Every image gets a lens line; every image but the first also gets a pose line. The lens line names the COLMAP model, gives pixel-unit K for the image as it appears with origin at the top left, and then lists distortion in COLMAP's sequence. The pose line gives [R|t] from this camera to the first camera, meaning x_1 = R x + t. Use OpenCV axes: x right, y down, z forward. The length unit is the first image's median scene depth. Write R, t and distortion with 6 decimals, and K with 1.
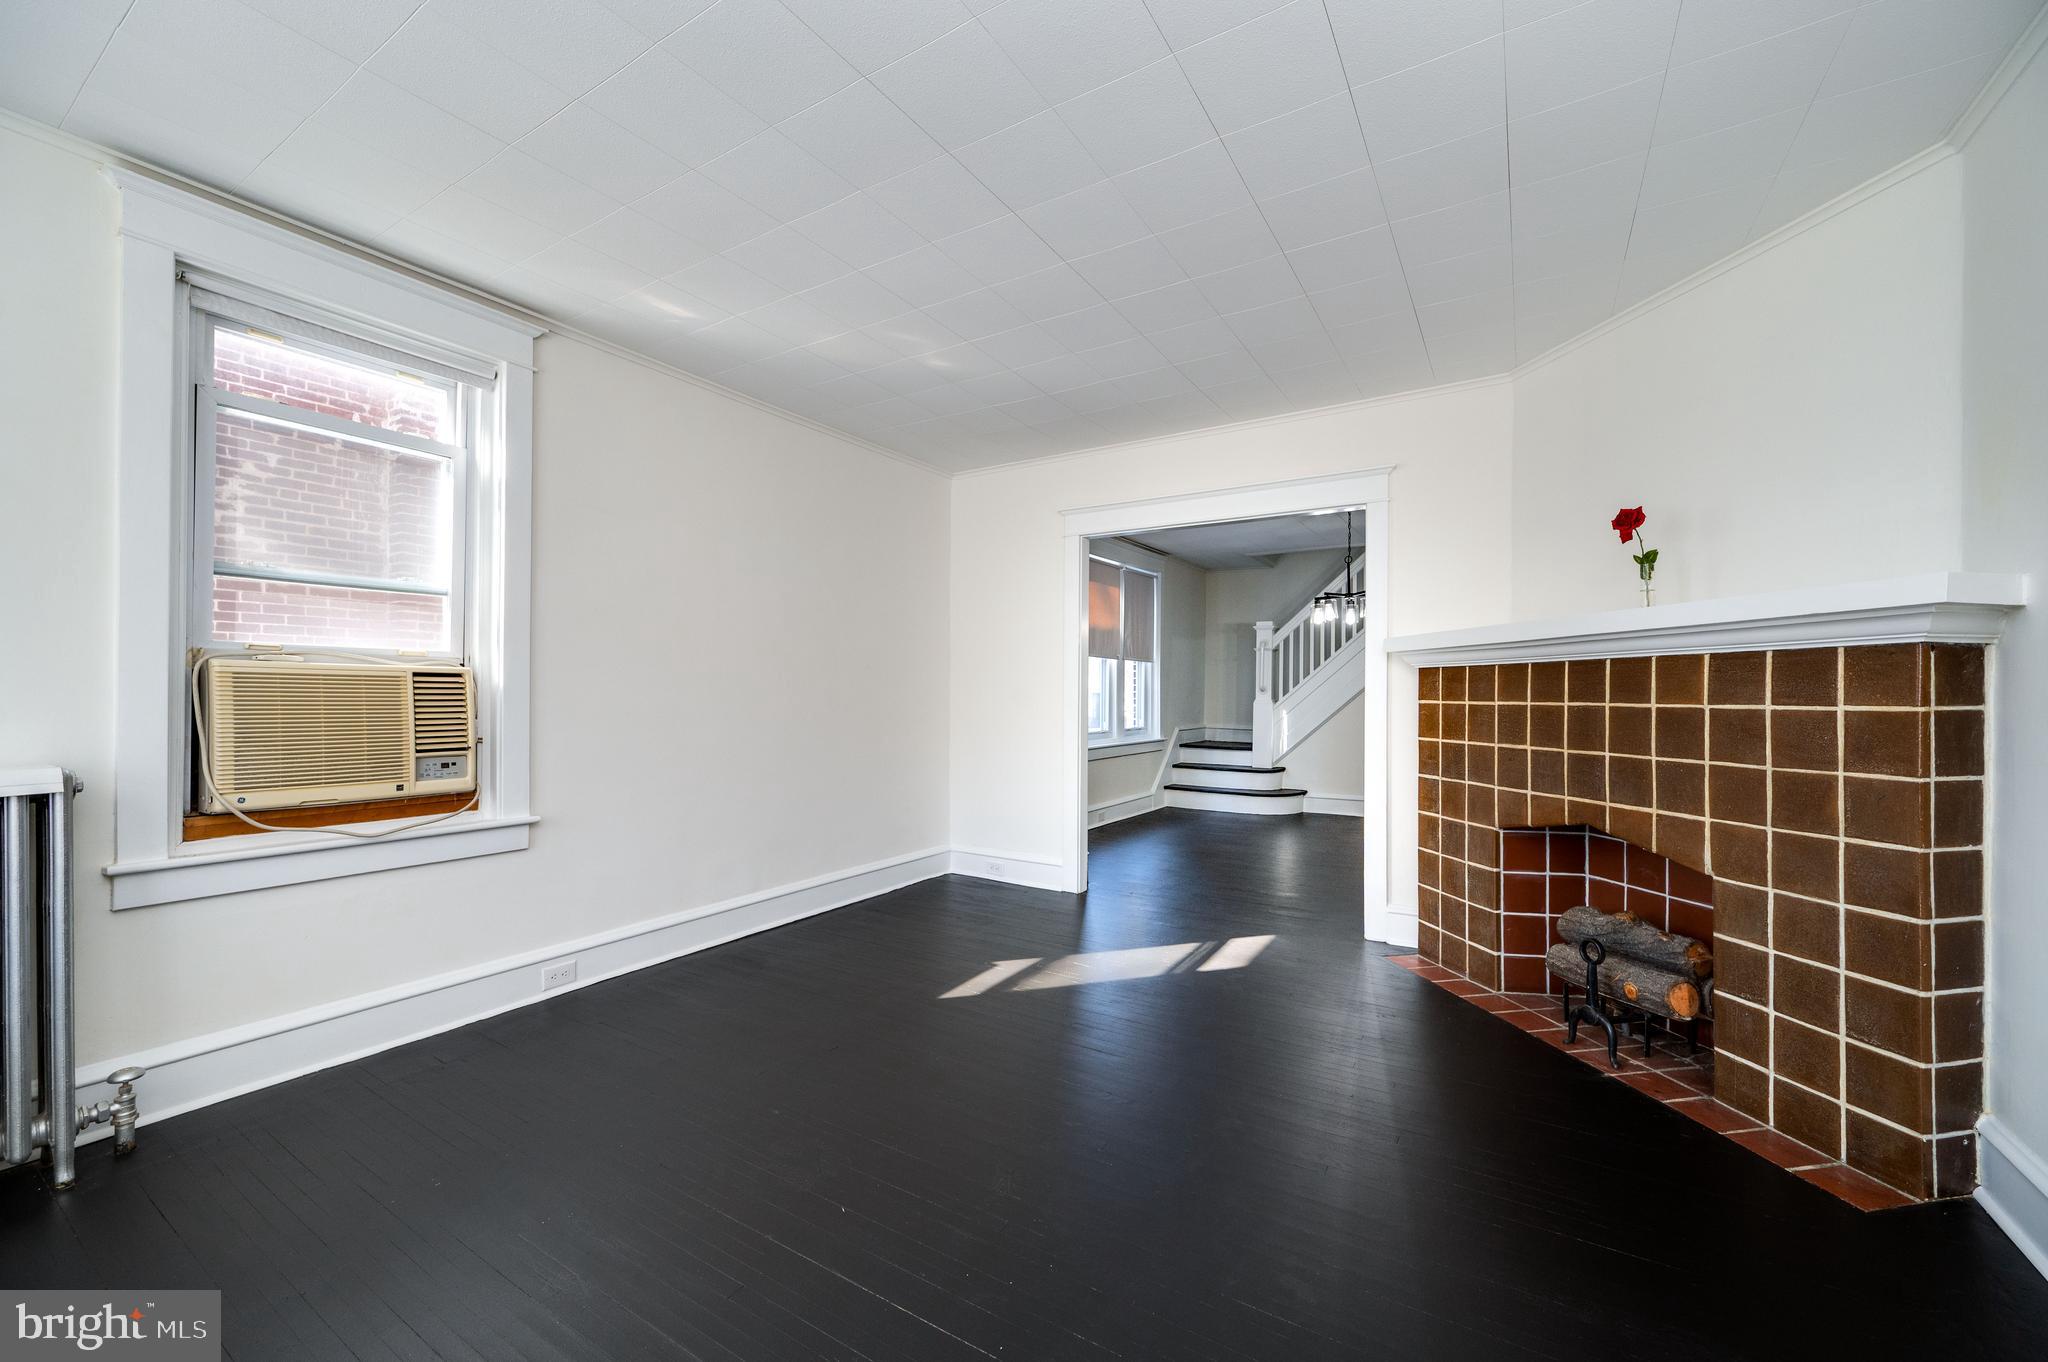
lens RADIAL K [[812.3, 0, 1023.4], [0, 812.3, 691.0], [0, 0, 1]] dist [-0.001275, 0.000208]
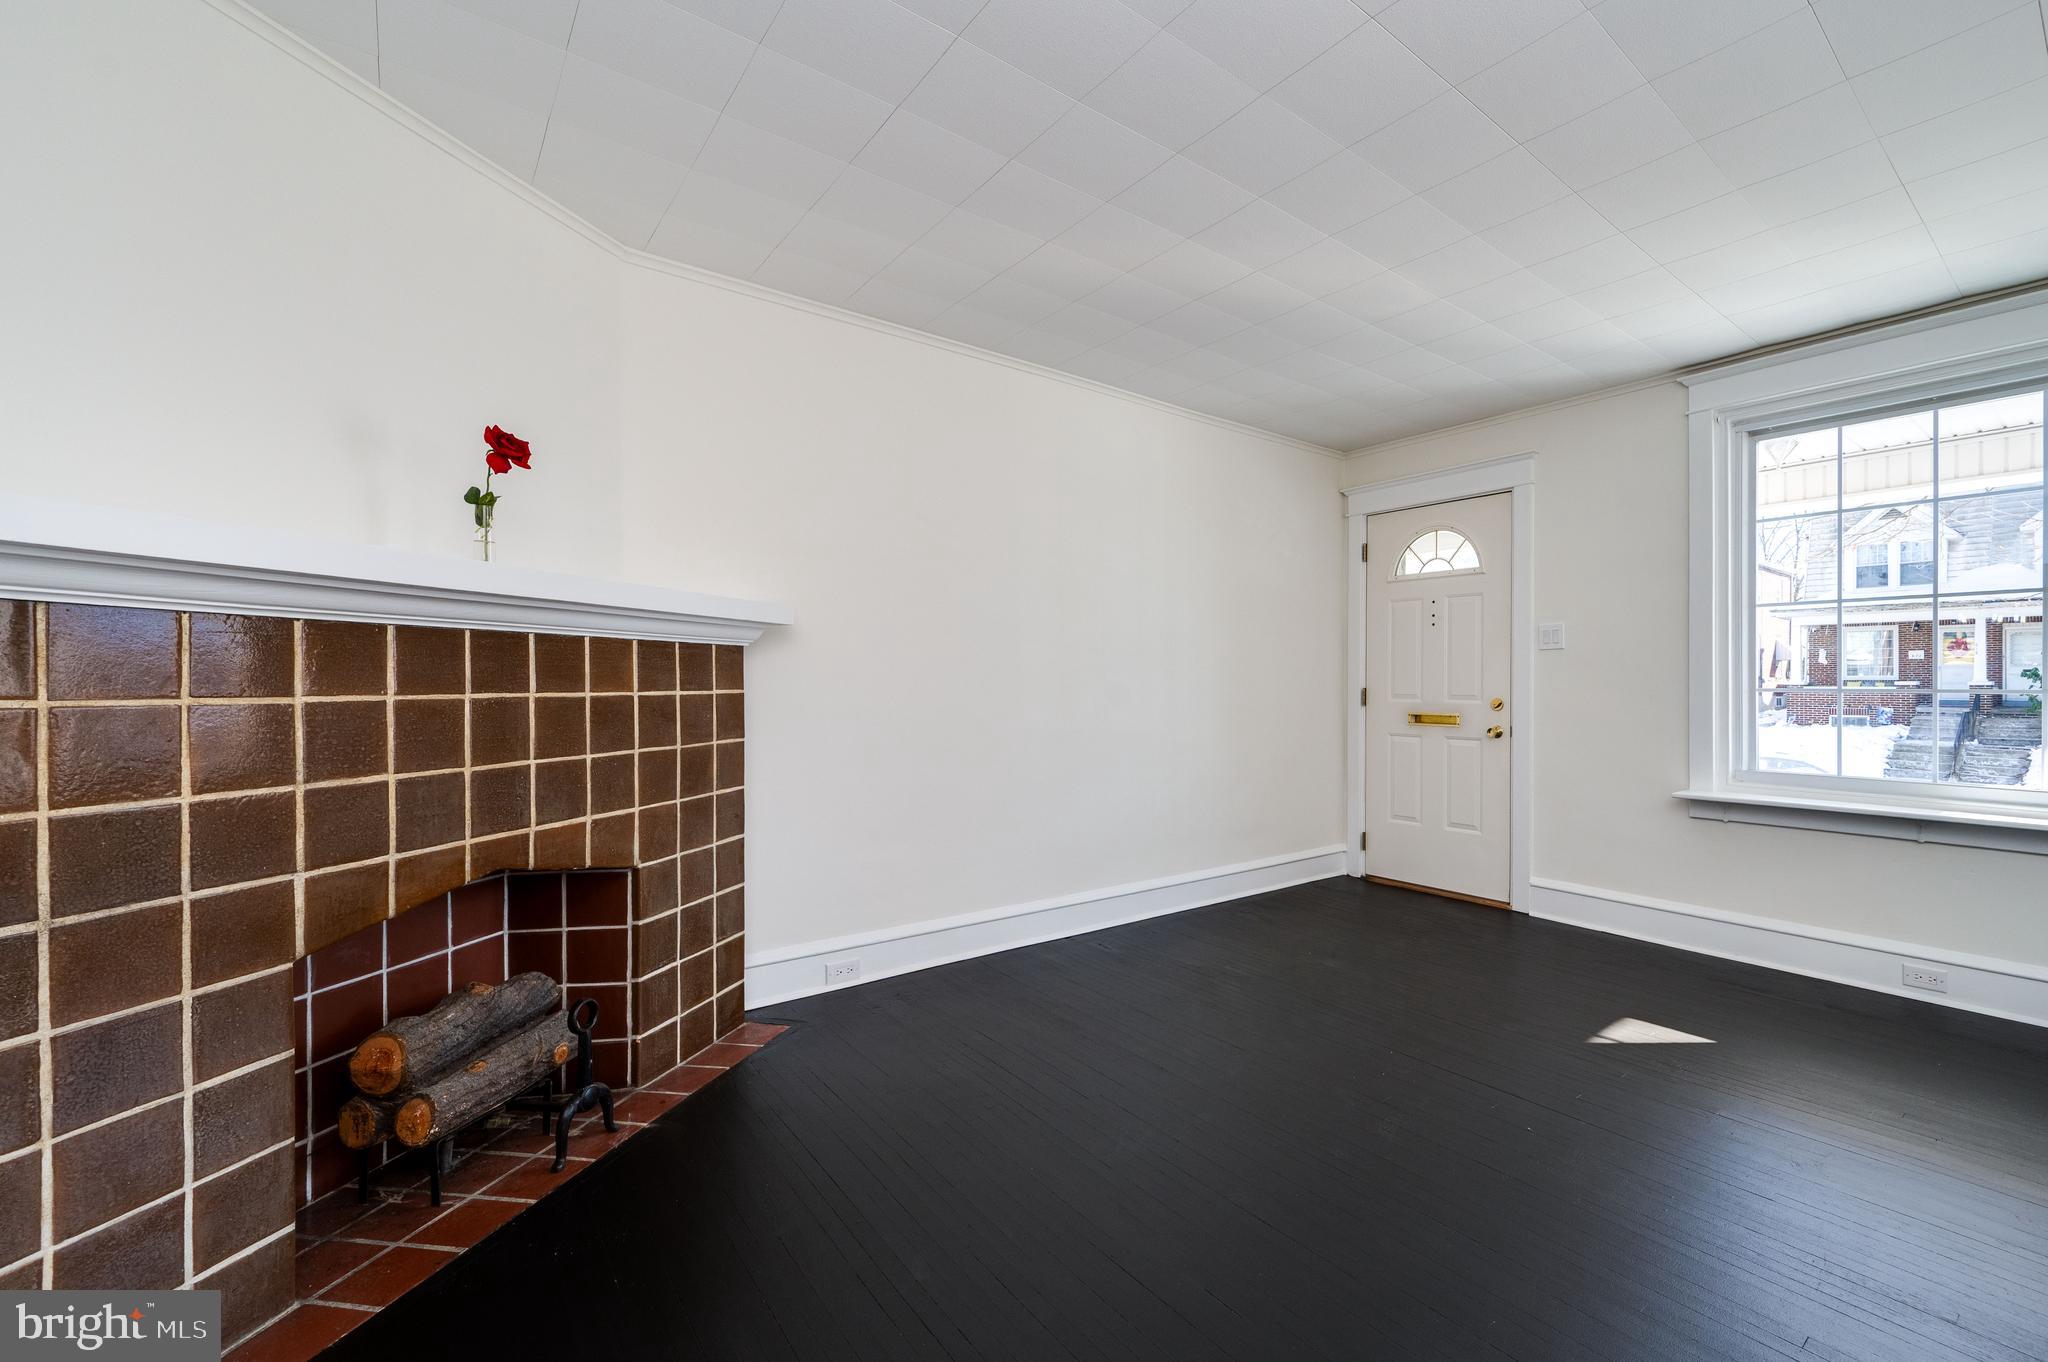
lens RADIAL K [[812.3, 0, 1024.9], [0, 812.3, 680.8], [0, 0, 1]] dist [-0.001275, 0.000208]
pose [[-0.884849, -0.008812, 0.465795, -0.023125], [-0.009531, 0.999954, 0.000810, -0.001361], [-0.465781, -0.003723, -0.884892, 1.539279]]
